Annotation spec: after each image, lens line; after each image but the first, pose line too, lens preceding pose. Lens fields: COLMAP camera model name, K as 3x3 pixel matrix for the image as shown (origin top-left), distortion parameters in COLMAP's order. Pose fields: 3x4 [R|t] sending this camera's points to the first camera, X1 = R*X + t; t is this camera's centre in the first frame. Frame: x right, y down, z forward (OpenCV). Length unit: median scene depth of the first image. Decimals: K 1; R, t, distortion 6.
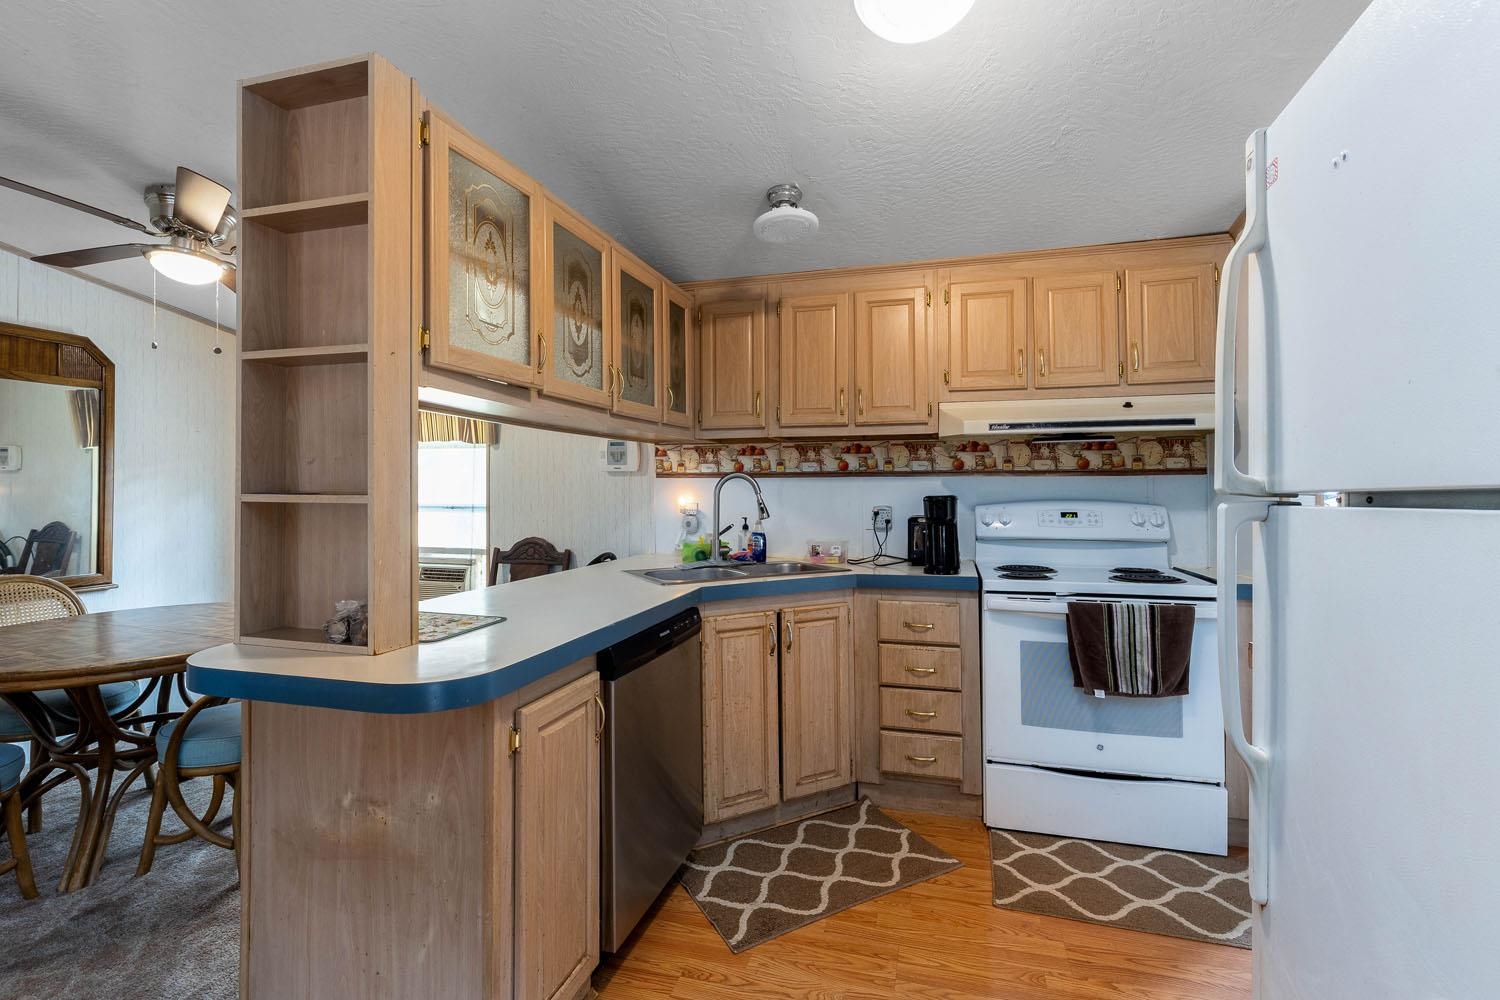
lens RADIAL K [[694.3, 0, 751.3], [0, 694.3, 479.0], [0, 0, 1]] dist [0.003028, 0.000049]
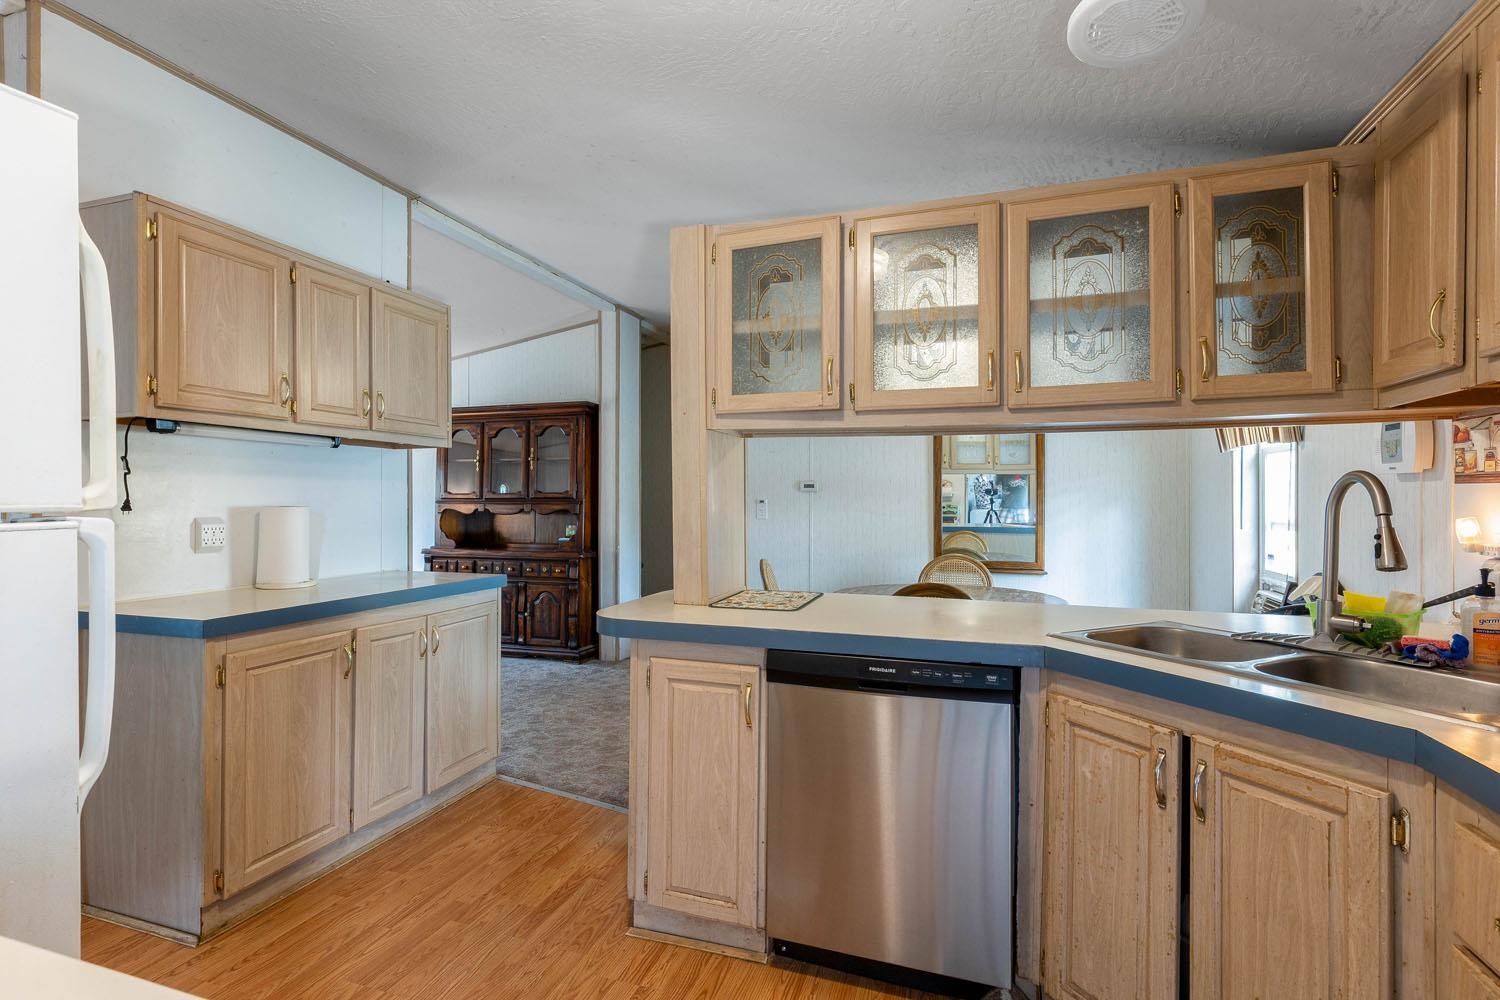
lens RADIAL K [[691.7, 0, 743.6], [0, 691.7, 504.5], [0, 0, 1]] dist [0.001564, -0.000106]
pose [[-0.053357, 0.011388, -0.998511, 0.551913], [0.011137, 0.999880, 0.010809, 0.003221], [0.998513, -0.010544, -0.053477, 0.648702]]
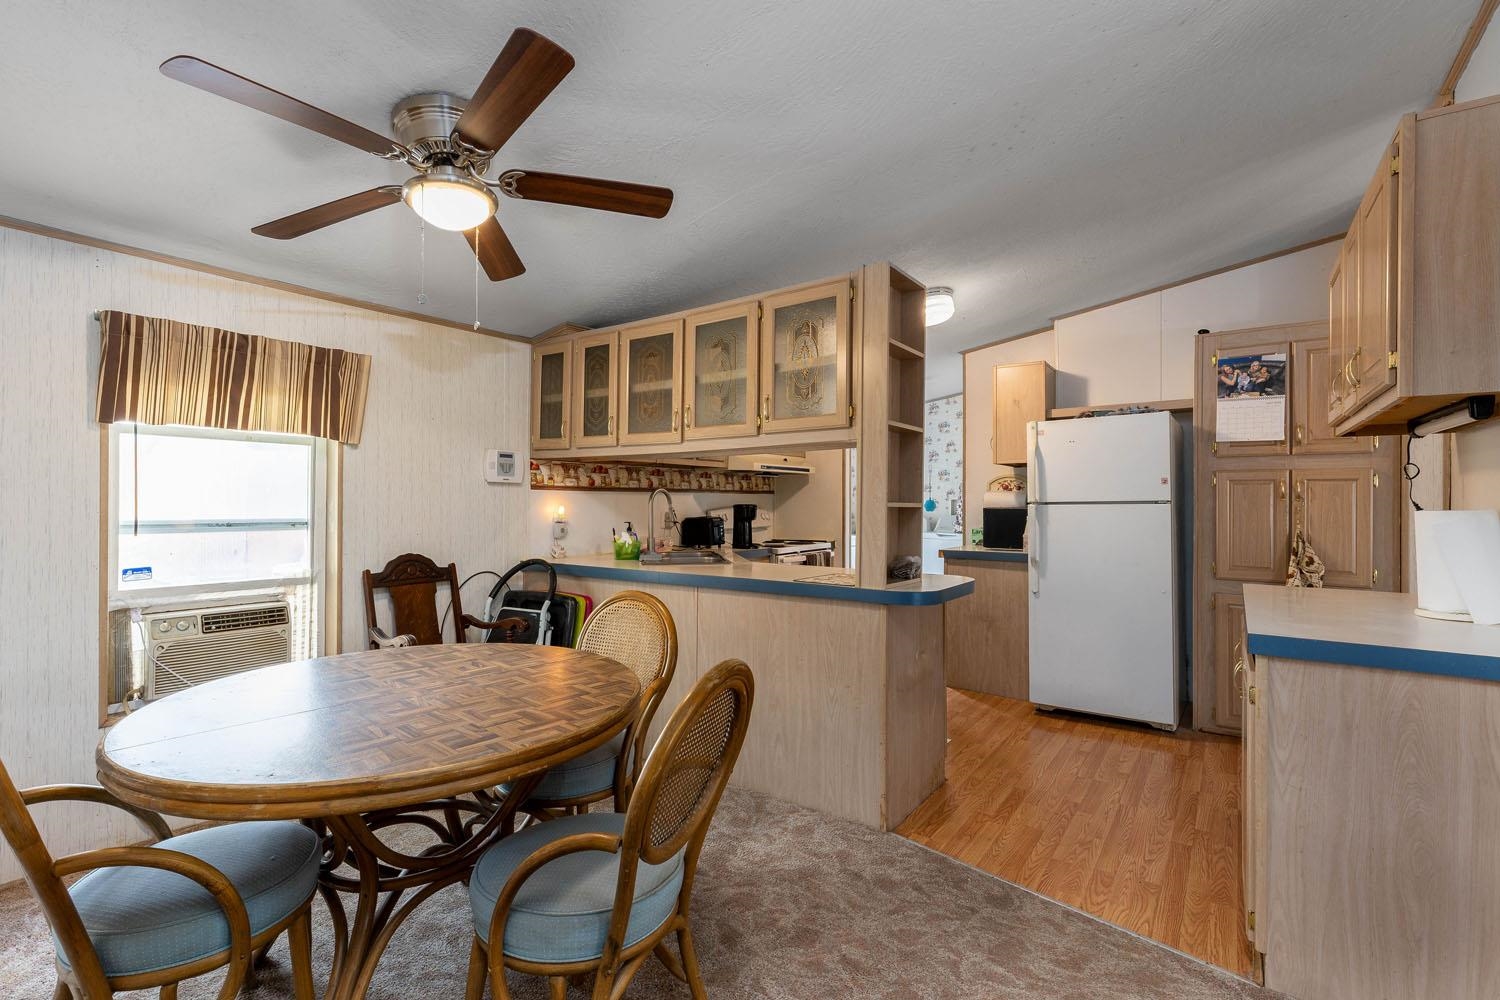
lens RADIAL K [[676.9, 0, 750.0], [0, 676.9, 500.0], [0, 0, 1]] dist [0.001637, 0.000036]
pose [[0.341304, 0.005020, 0.939939, -1.347849], [-0.016684, 0.999861, 0.000718, 0.011161], [-0.939805, -0.015926, 0.341340, 0.416482]]
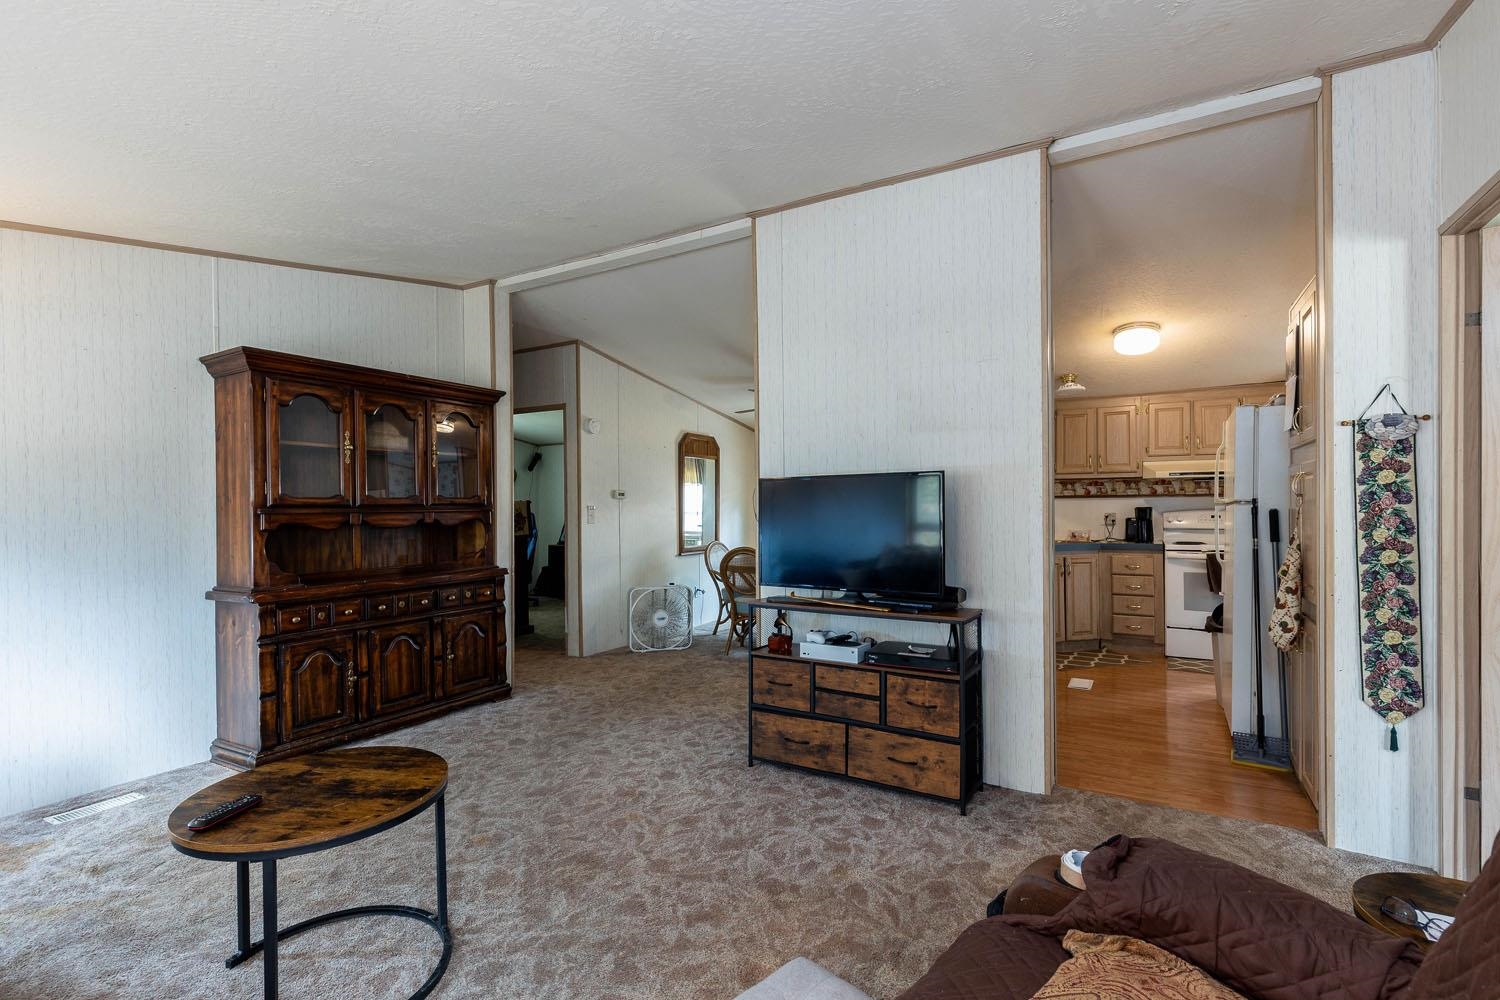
lens RADIAL K [[691.7, 0, 743.6], [0, 691.7, 504.5], [0, 0, 1]] dist [0.001564, -0.000106]
pose [[0.967630, -0.001956, -0.252365, -0.382077], [0.005173, 0.999914, 0.012081, -0.016109], [0.252320, -0.012996, 0.967557, -1.374277]]
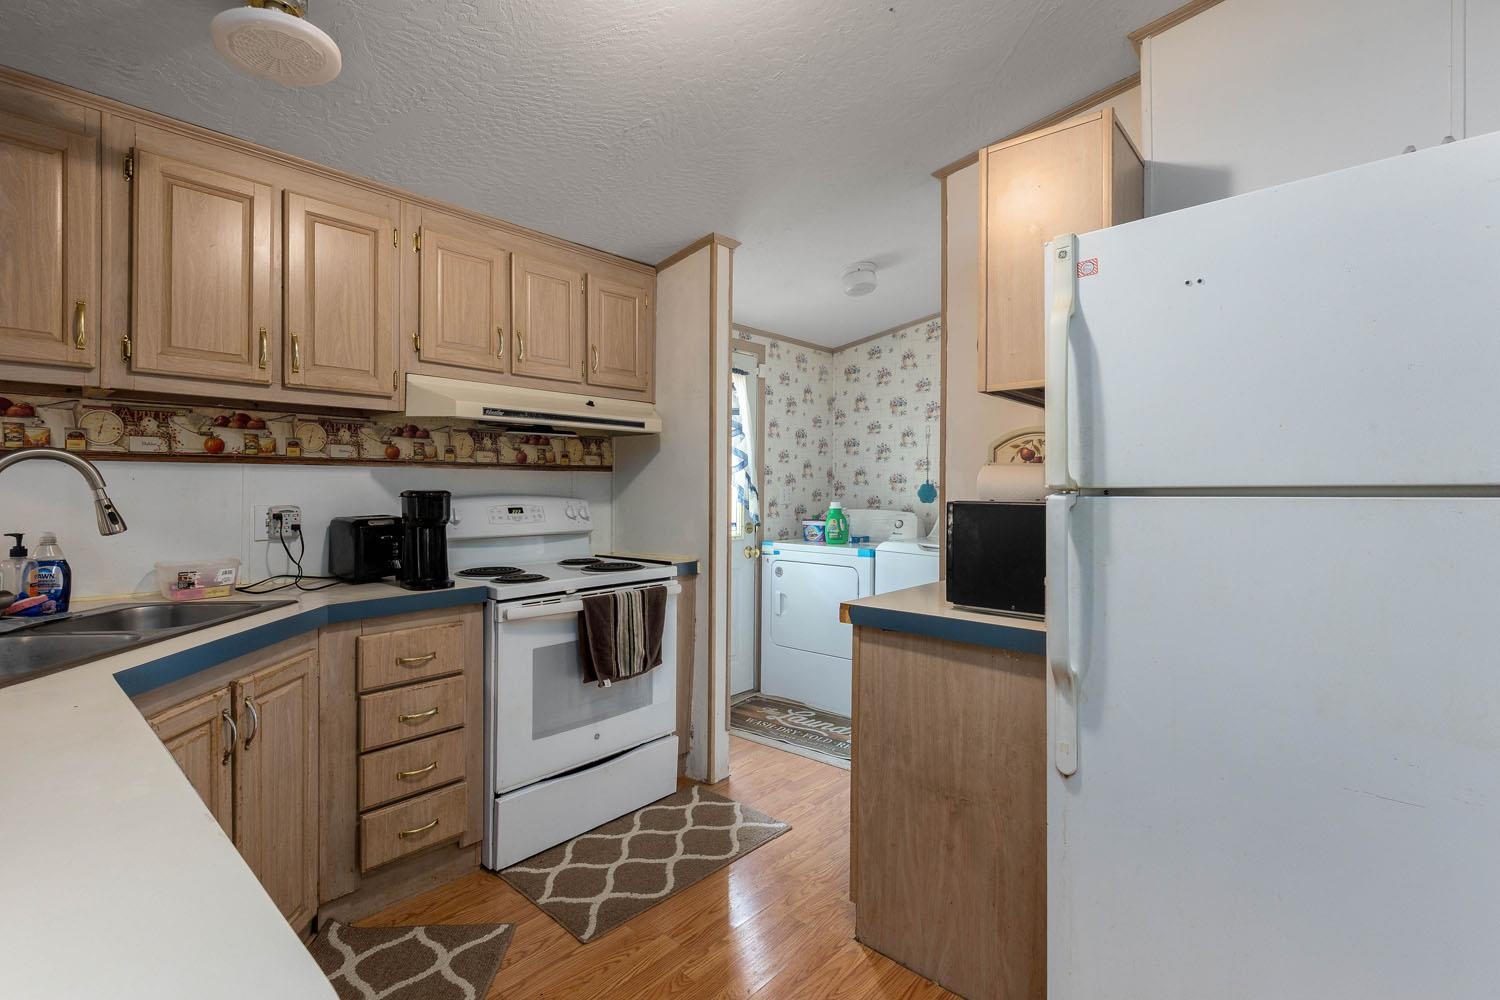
lens RADIAL K [[684.5, 0, 750.8], [0, 684.5, 483.9], [0, 0, 1]] dist [0.000956, -0.000195]
pose [[0.440366, 0.006014, 0.897798, -0.274544], [-0.019227, 0.999811, 0.002734, 0.006732], [-0.897613, -0.018466, 0.440398, 0.325184]]
